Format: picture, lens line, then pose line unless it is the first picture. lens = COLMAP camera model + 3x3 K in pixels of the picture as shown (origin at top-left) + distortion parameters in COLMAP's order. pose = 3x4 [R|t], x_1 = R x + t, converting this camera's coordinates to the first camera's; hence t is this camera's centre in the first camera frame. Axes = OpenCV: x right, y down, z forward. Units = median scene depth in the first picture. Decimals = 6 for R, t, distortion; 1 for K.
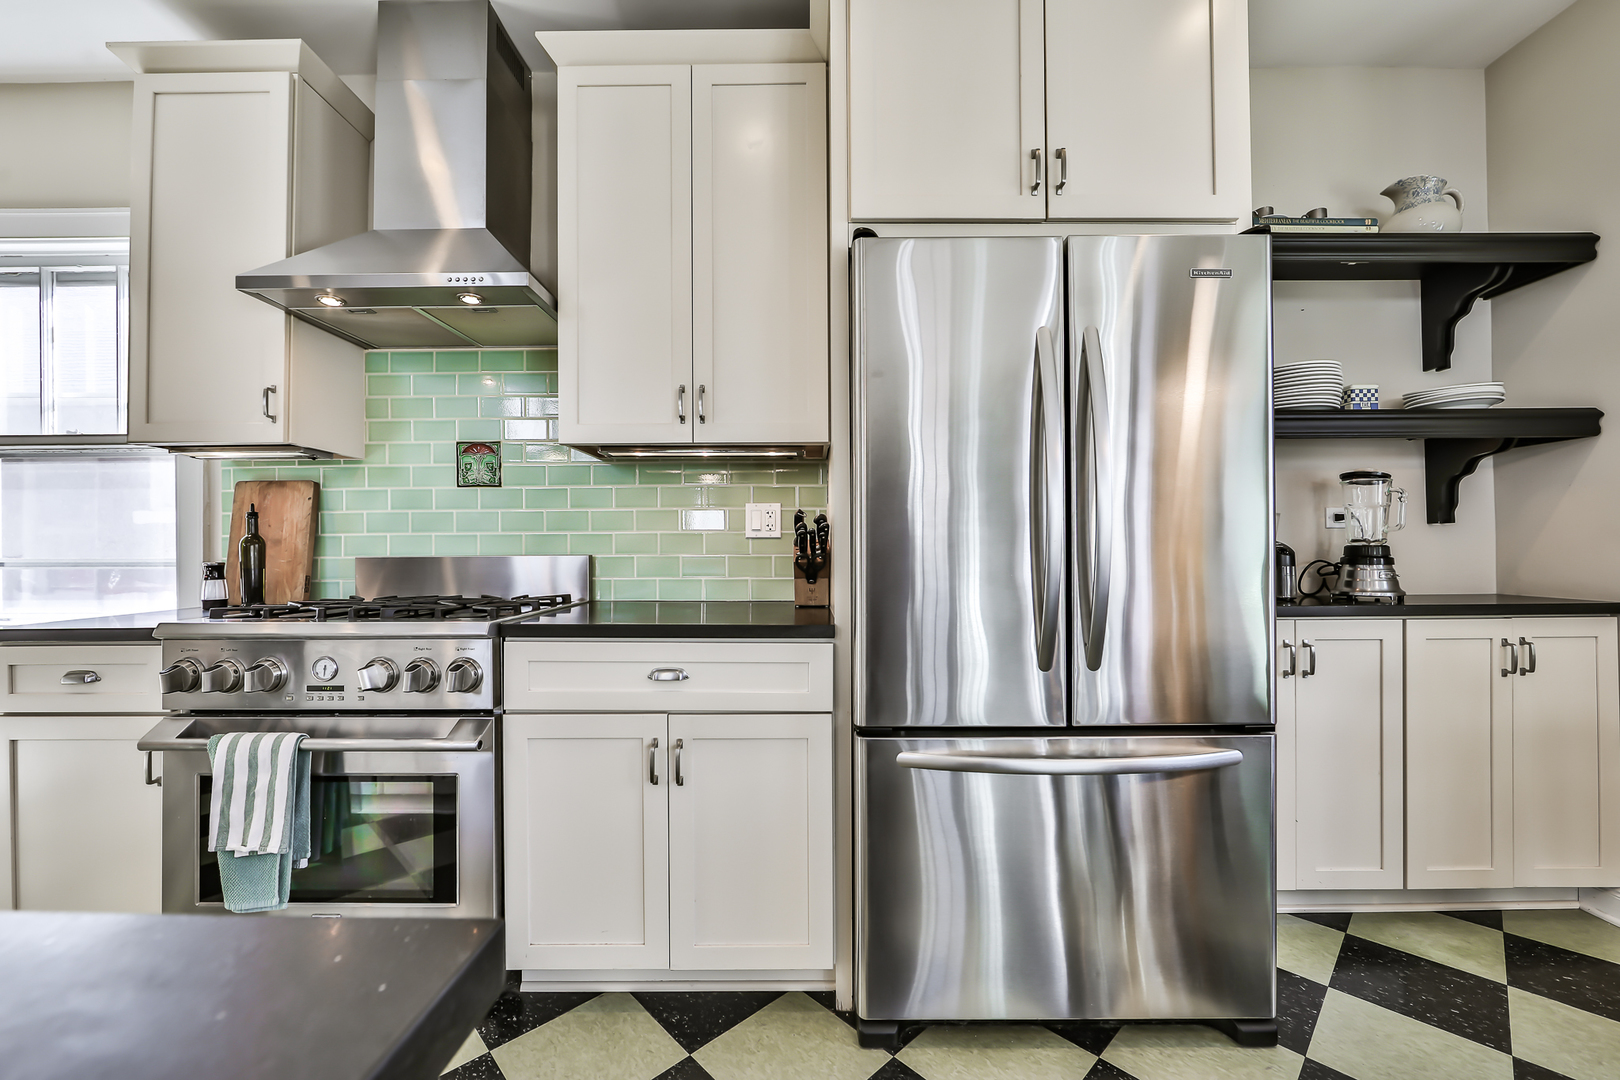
lens RADIAL K [[638.2, 0, 809.6], [0, 638.2, 545.6], [0, 0, 1]] dist [-0.015126, 0.003332]
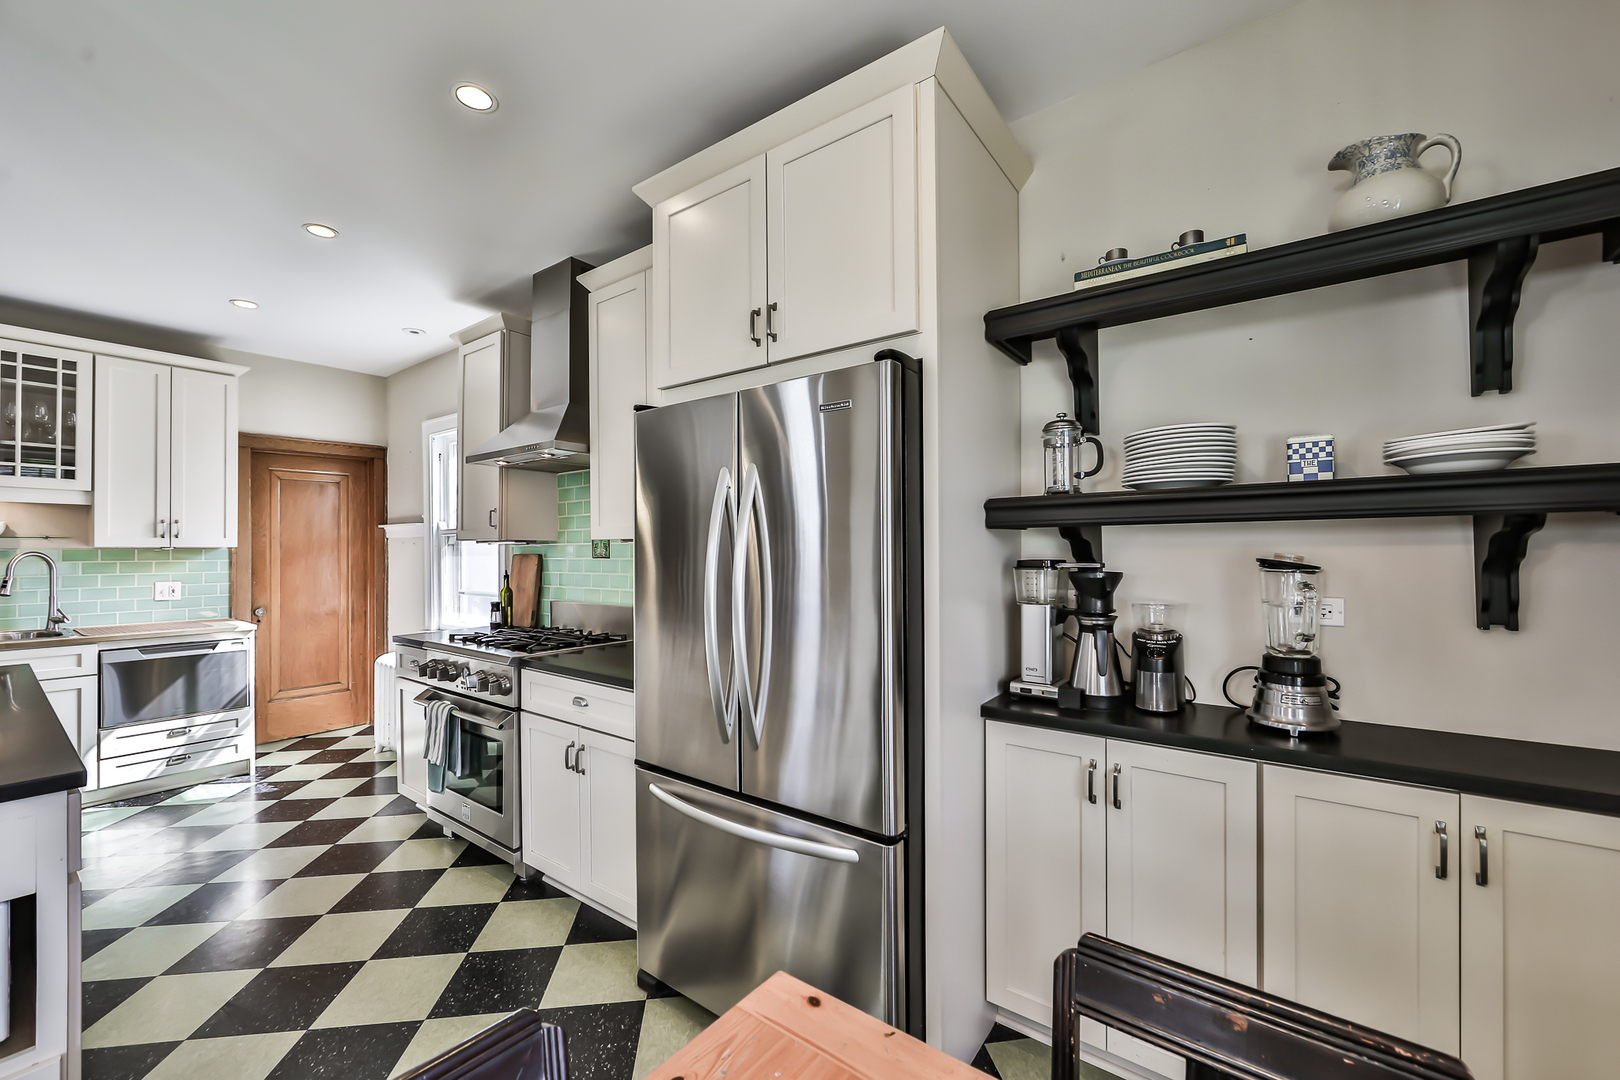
lens RADIAL K [[638.2, 0, 818.0], [0, 638.2, 543.3], [0, 0, 1]] dist [-0.015126, 0.003332]
pose [[0.807799, -0.002985, -0.589451, 0.870528], [0.005324, 0.999983, 0.002233, -0.138047], [0.589434, -0.004942, 0.807801, 0.068547]]
